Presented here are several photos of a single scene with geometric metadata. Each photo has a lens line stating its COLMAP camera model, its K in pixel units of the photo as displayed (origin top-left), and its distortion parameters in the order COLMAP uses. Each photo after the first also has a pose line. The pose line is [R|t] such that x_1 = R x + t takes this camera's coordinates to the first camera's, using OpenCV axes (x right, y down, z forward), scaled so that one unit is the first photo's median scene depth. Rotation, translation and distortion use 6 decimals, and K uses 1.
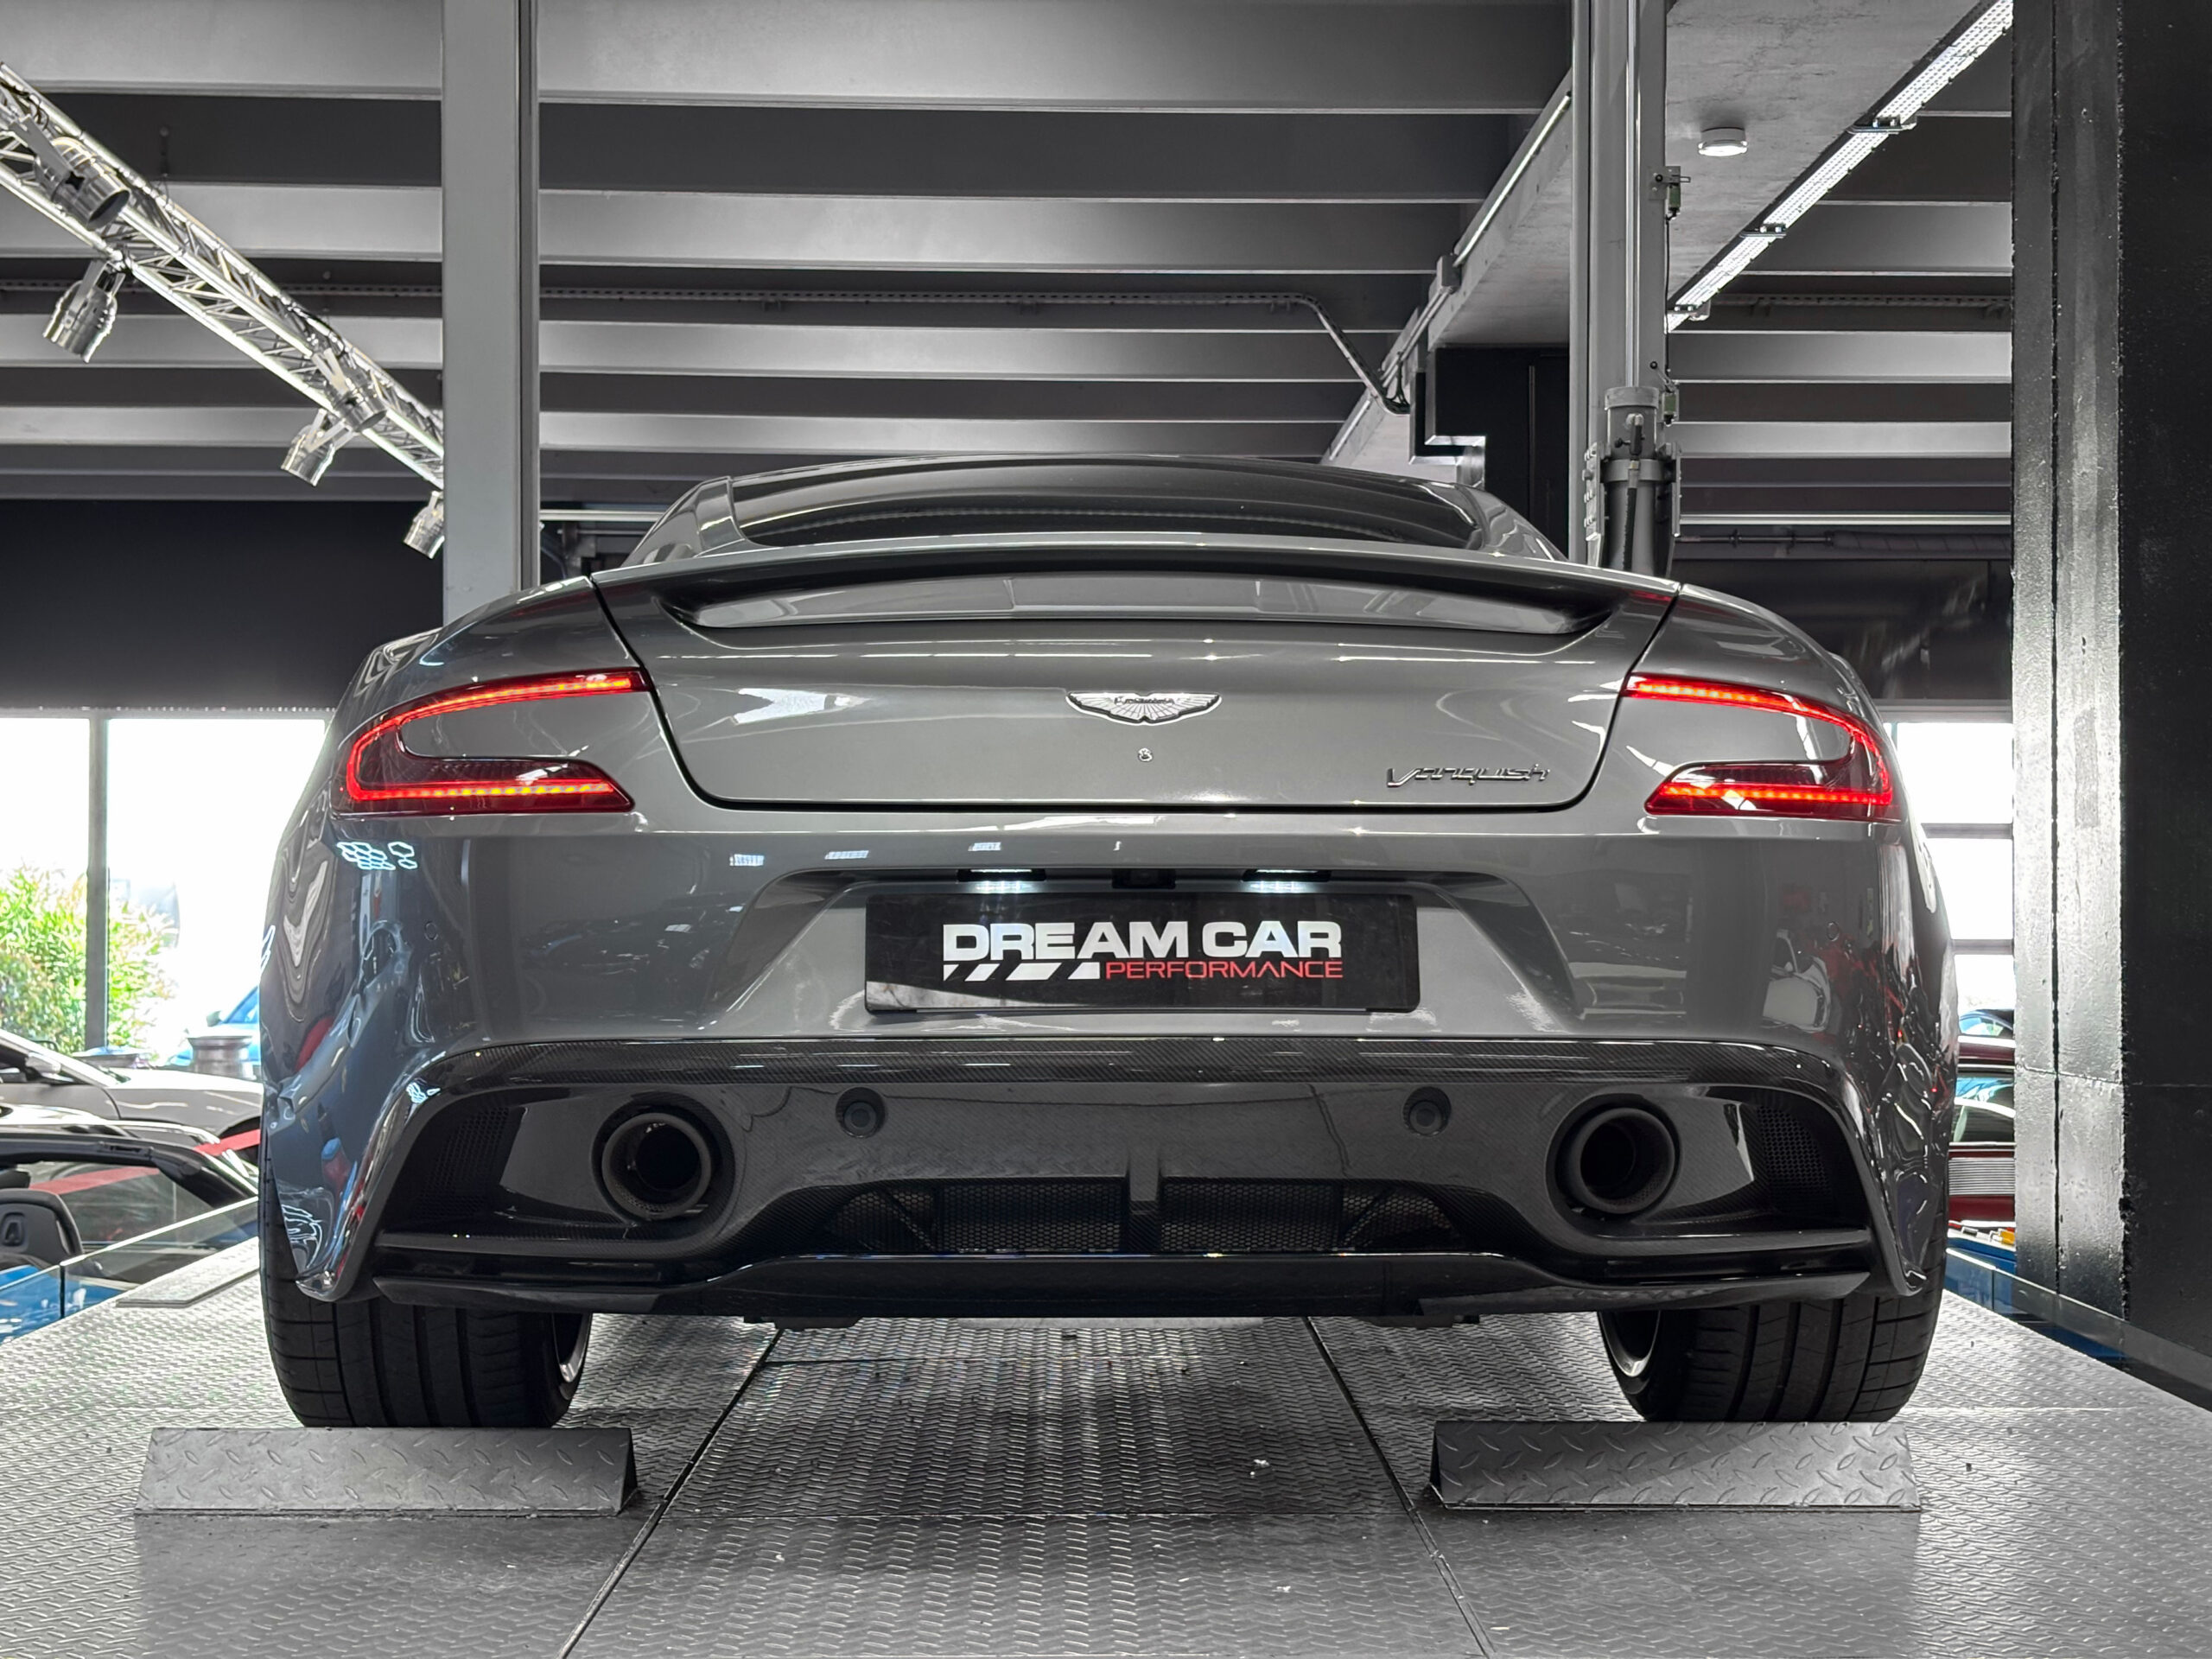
lens RADIAL K [[3246.8, 0, 1114.7], [0, 3246.8, 858.3], [0, 0, 1]] dist [0.269206, -1.055575]
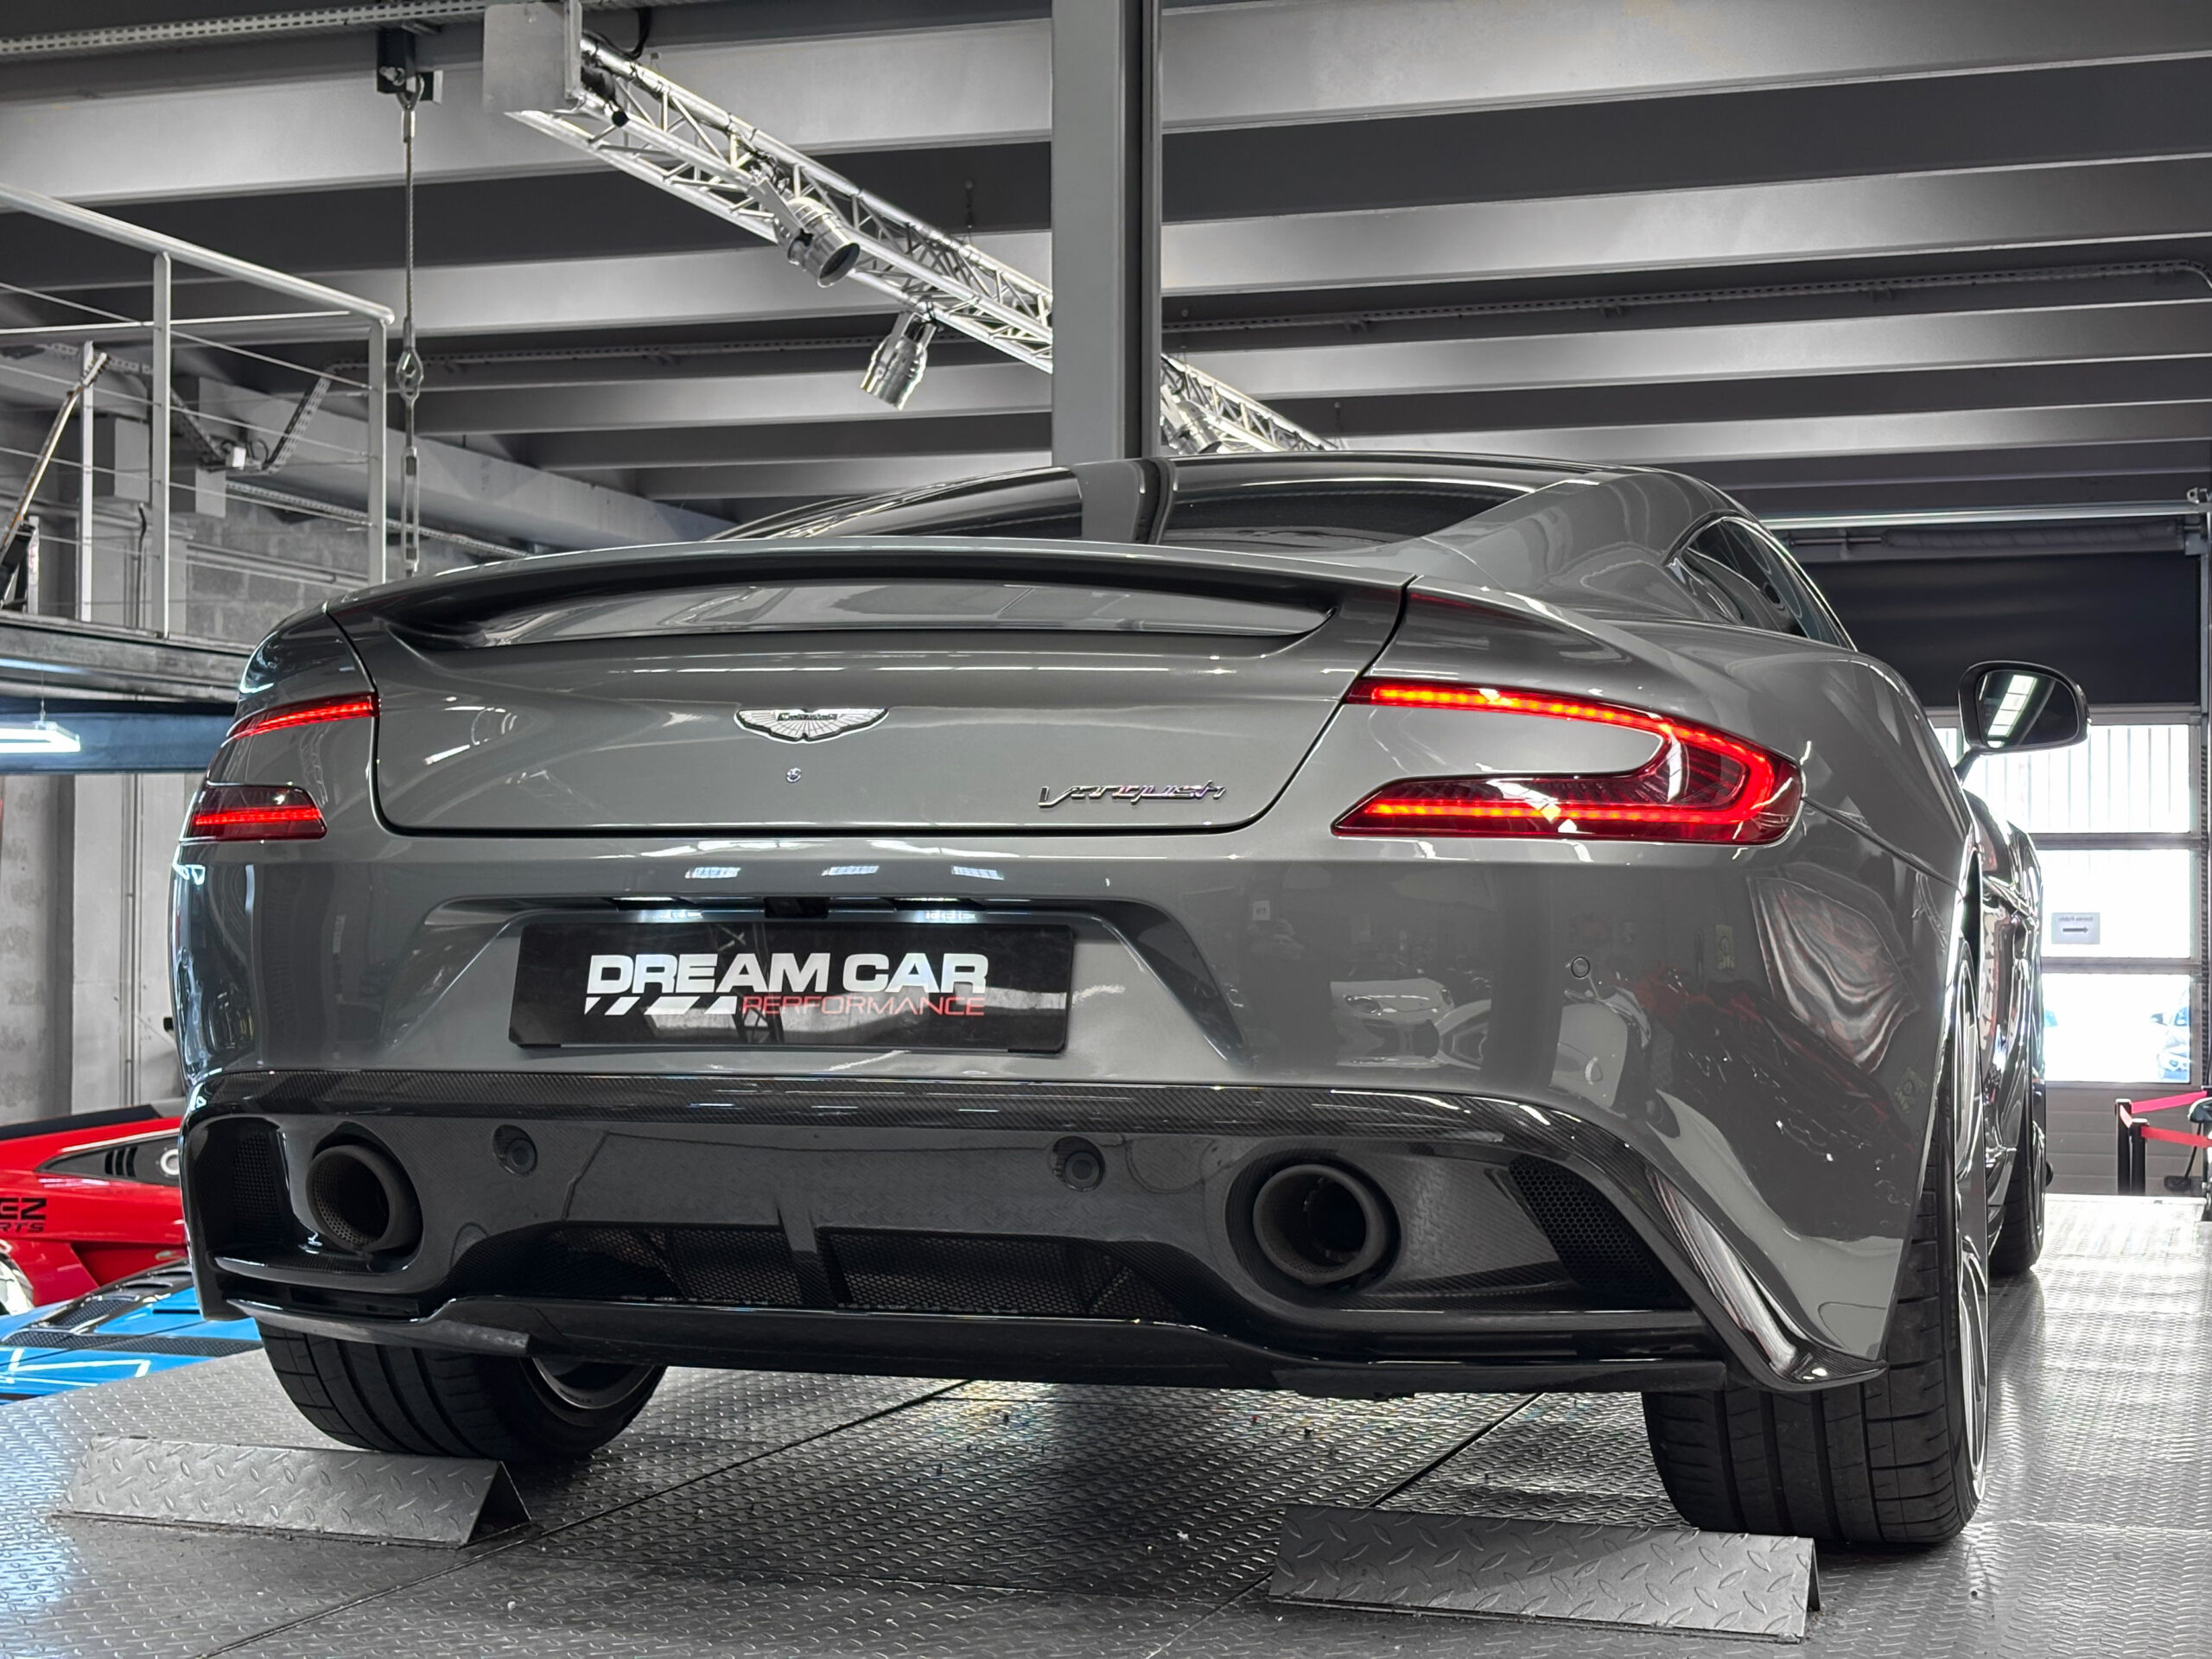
lens RADIAL K [[3246.8, 0, 1114.7], [0, 3246.8, 858.3], [0, 0, 1]] dist [0.269206, -1.055575]
pose [[0.943043, -0.002812, -0.332658, 0.391921], [0.001084, 0.999985, -0.005379, -0.002617], [0.332668, 0.004712, 0.943032, 0.138468]]
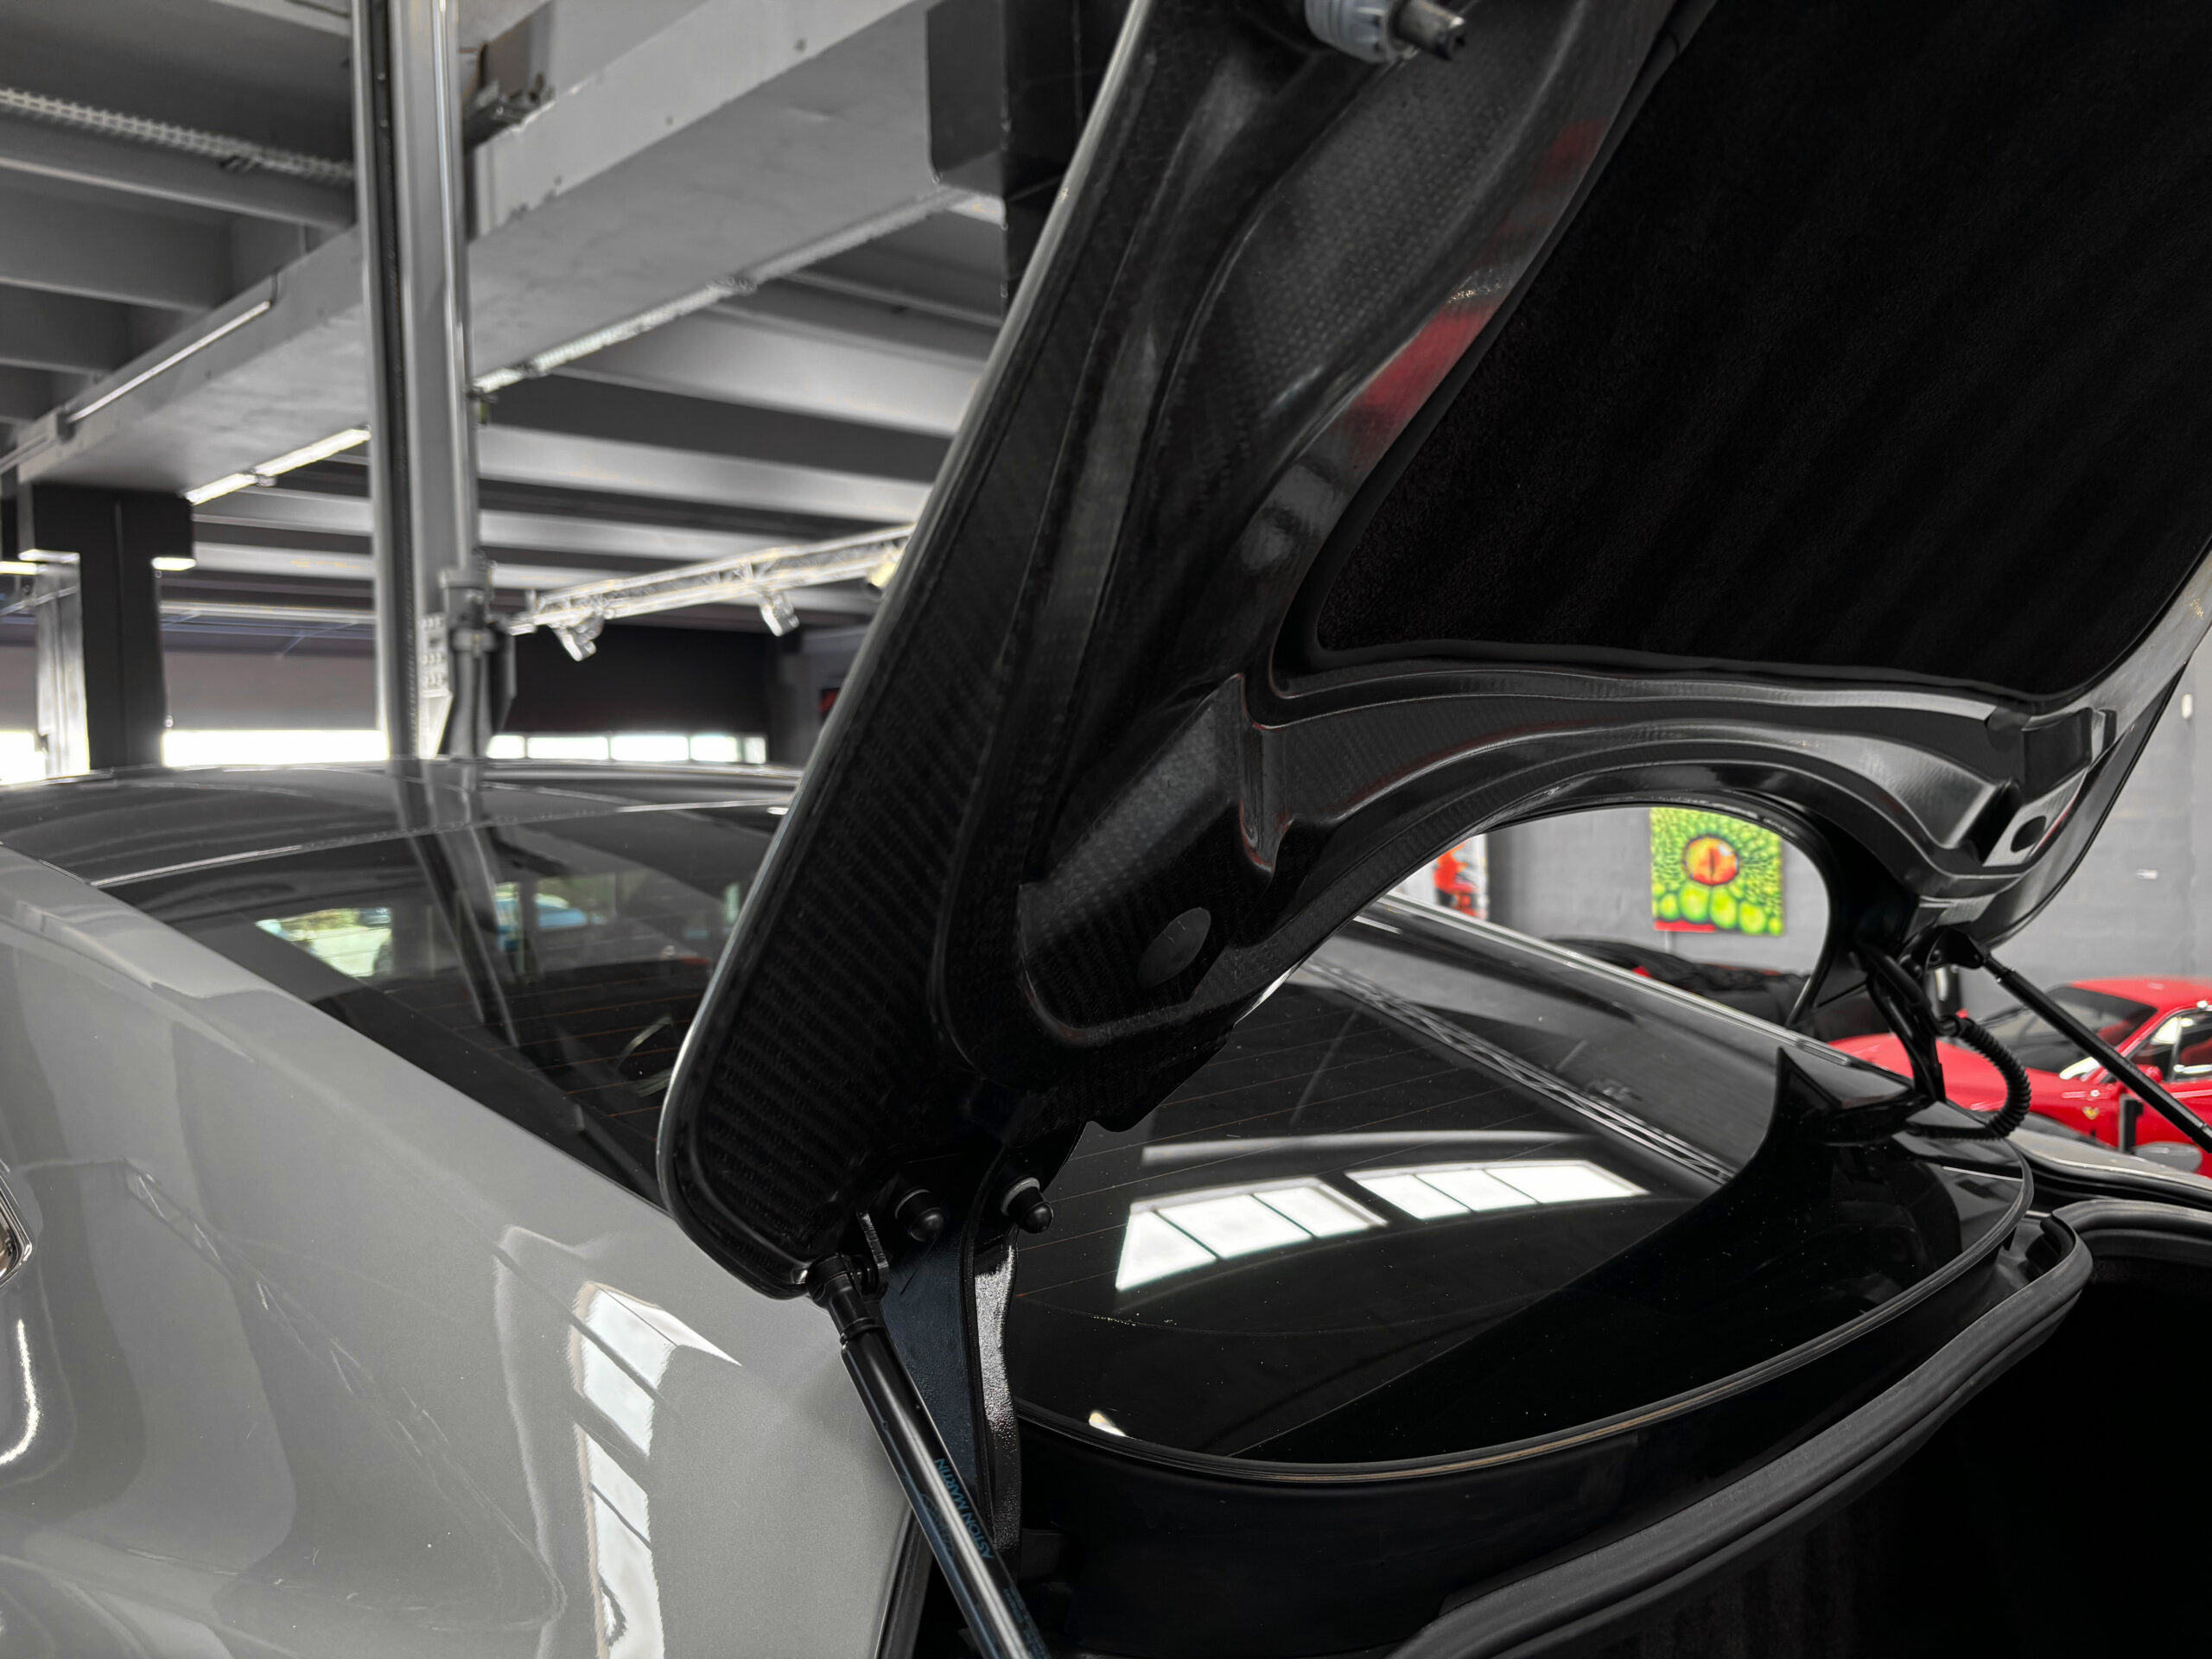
lens RADIAL K [[1681.8, 0, 1121.1], [0, 1681.8, 835.1], [0, 0, 1]] dist [0.000418, 0.006914]
pose [[0.722228, -0.042900, 0.690324, -0.229892], [0.016562, 0.998861, 0.044747, -0.182378], [-0.691457, -0.020885, 0.722115, 1.029880]]
